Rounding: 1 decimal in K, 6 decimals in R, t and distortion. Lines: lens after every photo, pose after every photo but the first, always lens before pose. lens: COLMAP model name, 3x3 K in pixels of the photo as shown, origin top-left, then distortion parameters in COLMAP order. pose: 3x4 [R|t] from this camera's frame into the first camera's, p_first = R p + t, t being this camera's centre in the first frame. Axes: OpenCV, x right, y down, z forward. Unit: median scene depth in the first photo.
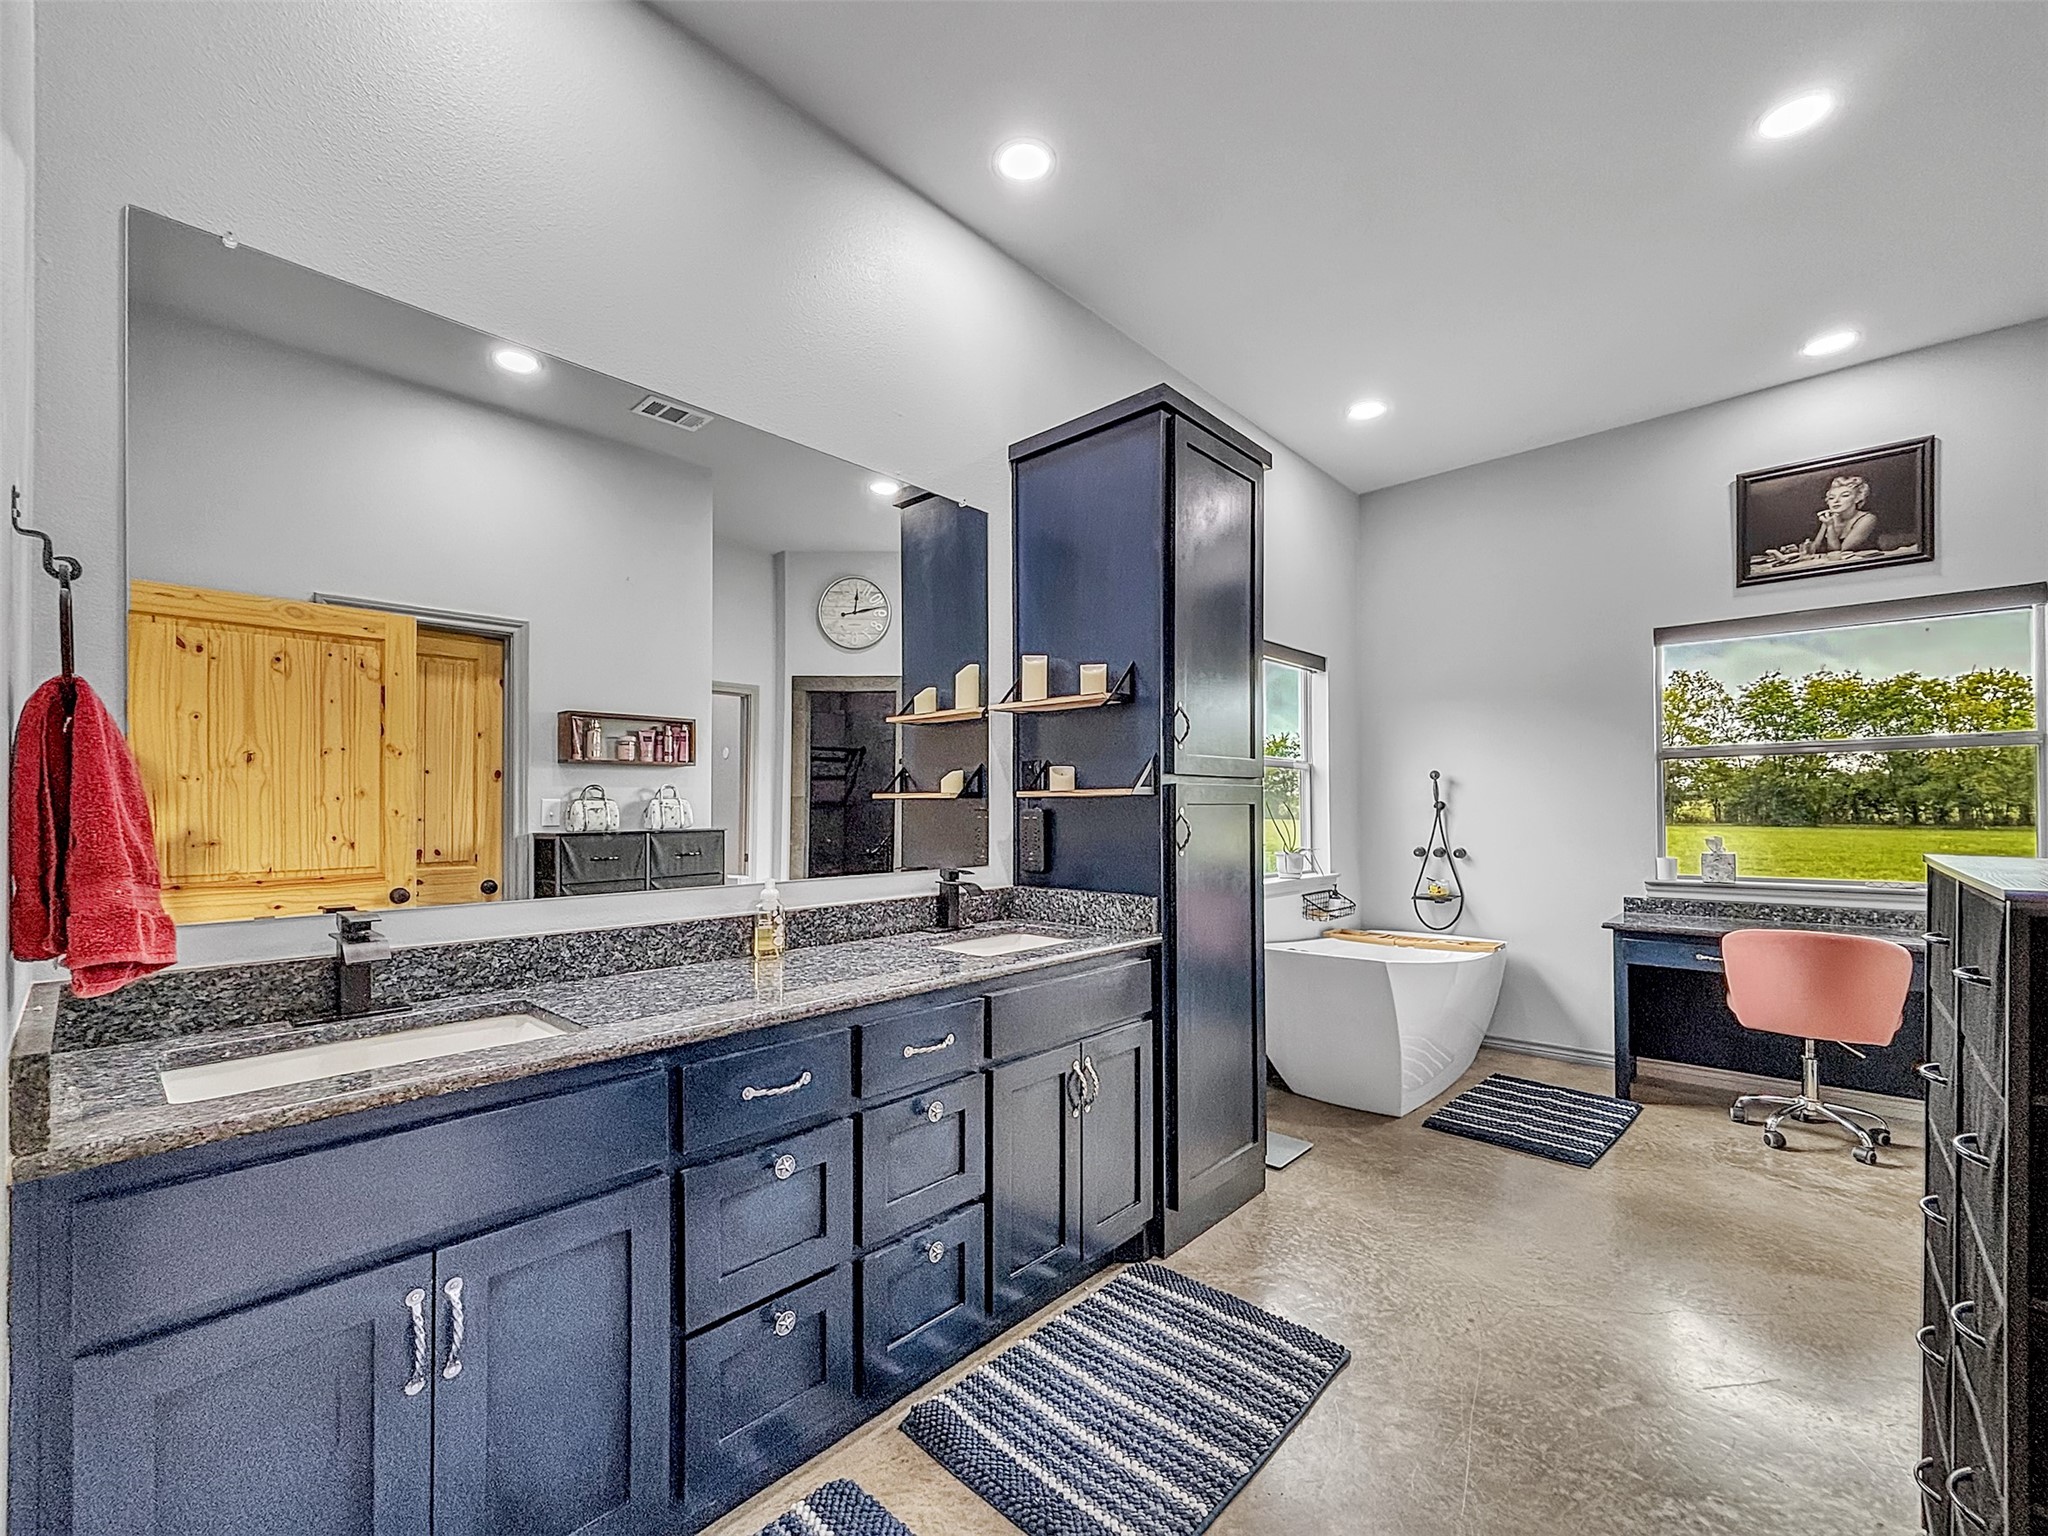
lens RADIAL K [[861.6, 0, 1016.7], [0, 861.6, 771.1], [0, 0, 1]] dist [0.016283, 0.000500]
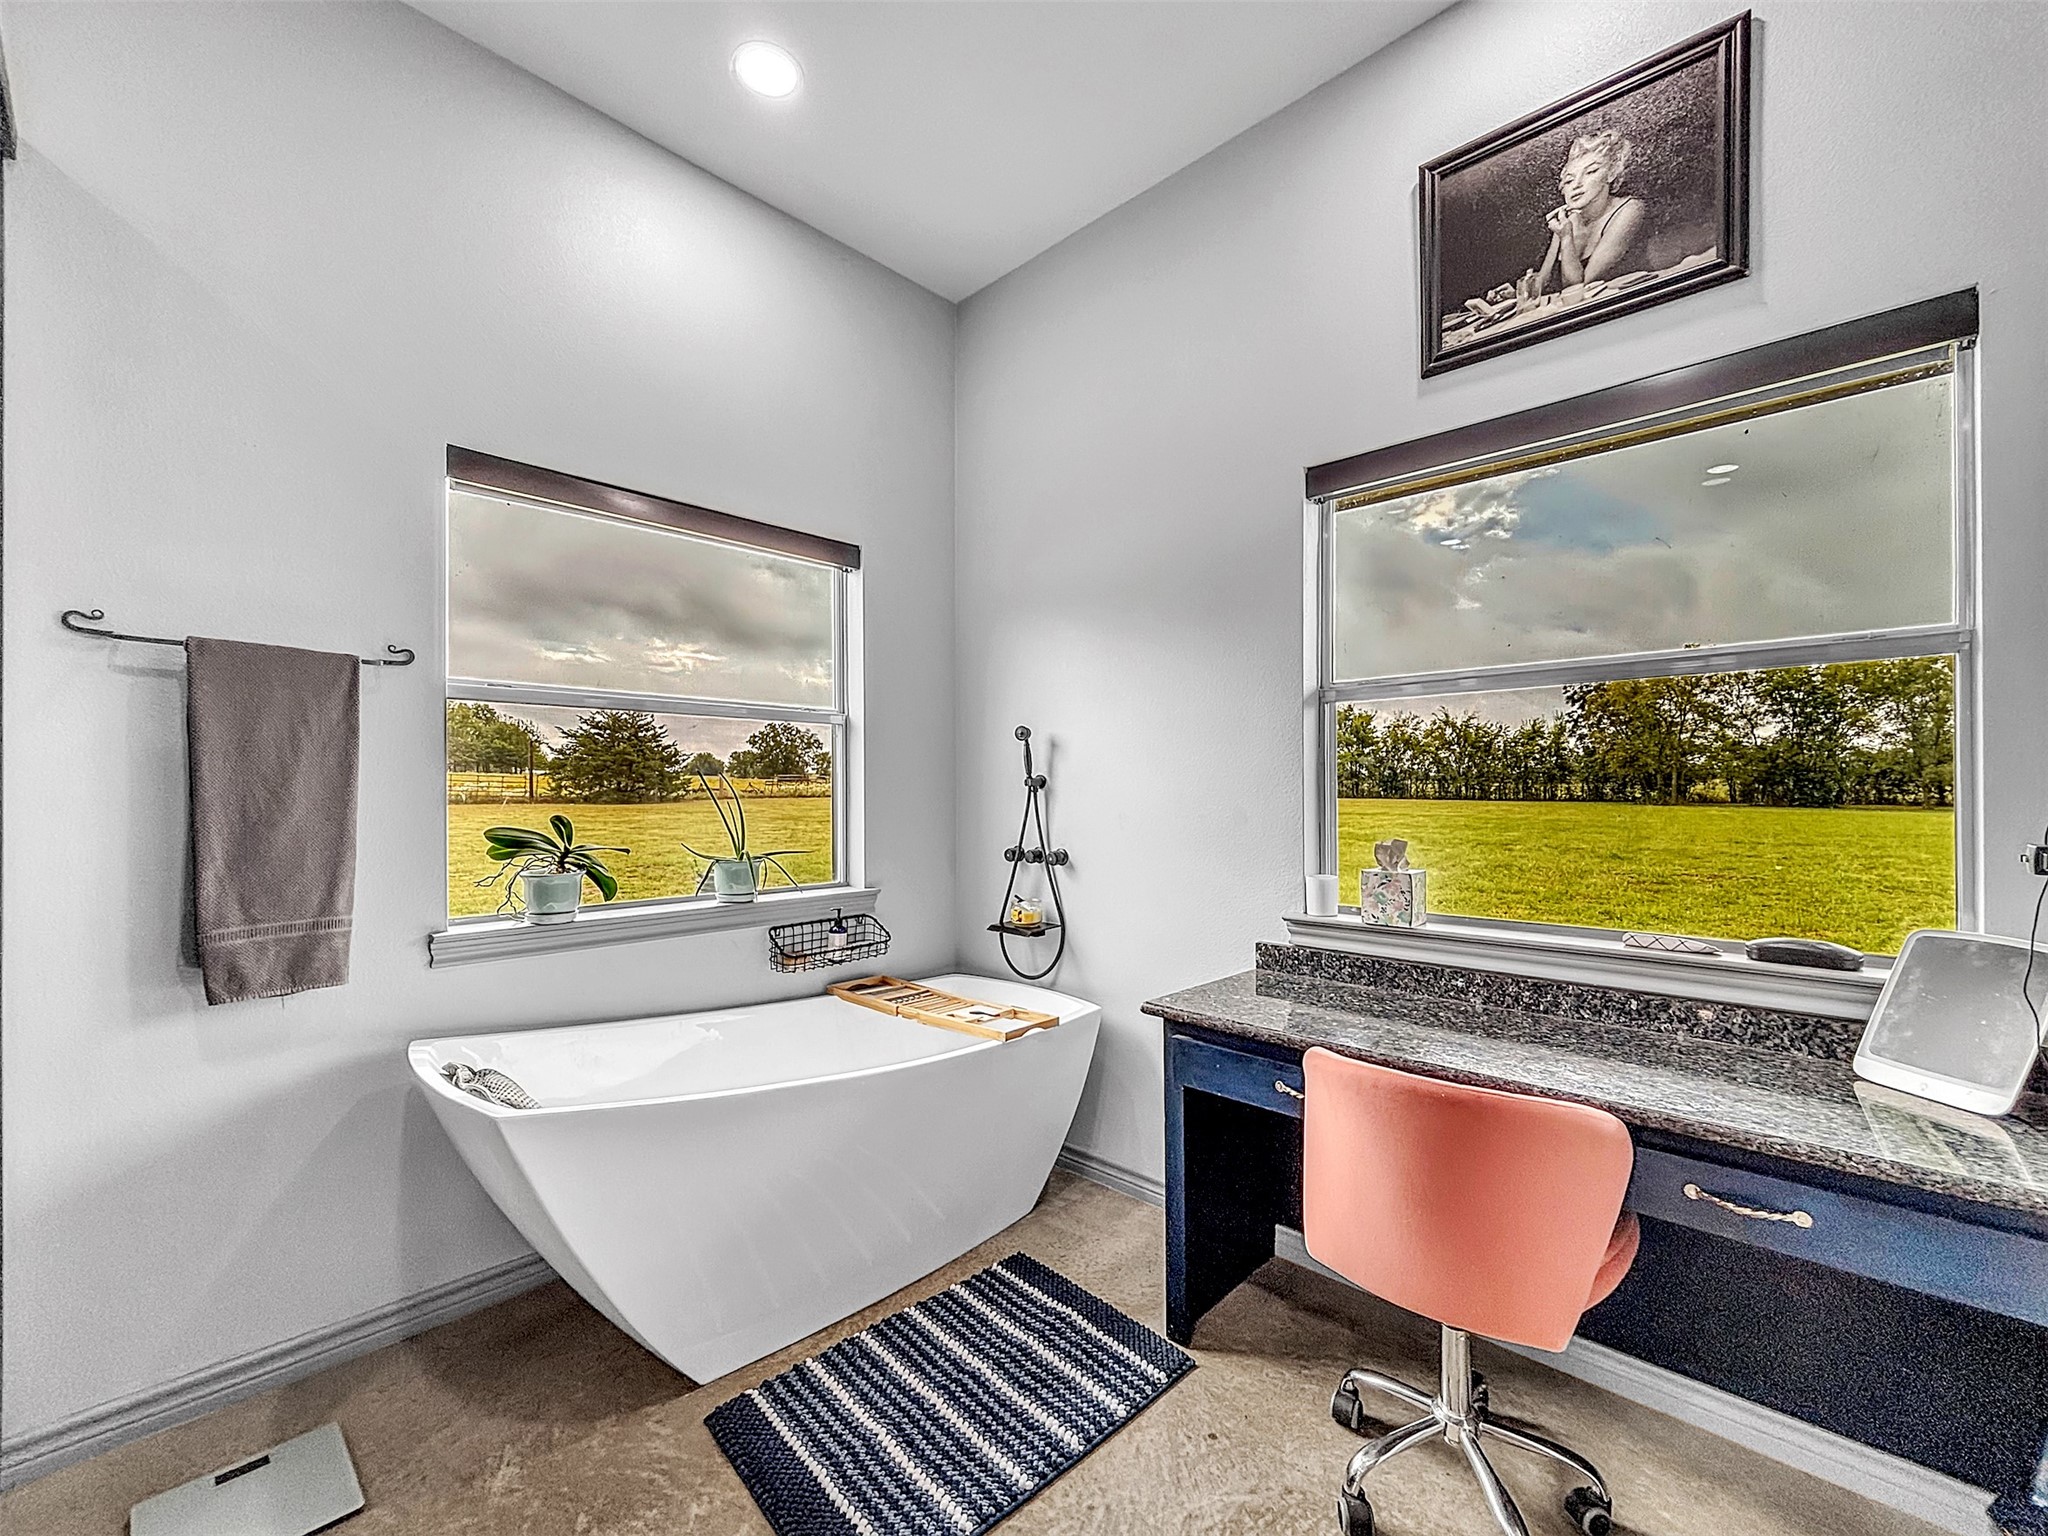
lens RADIAL K [[858.5, 0, 994.9], [0, 858.5, 751.9], [0, 0, 1]] dist [0.004285, 0.001011]
pose [[0.999367, 0.003140, -0.035435, 0.483715], [-0.002966, 0.999983, 0.004949, 0.015394], [0.035450, -0.004841, 0.999360, 0.380483]]
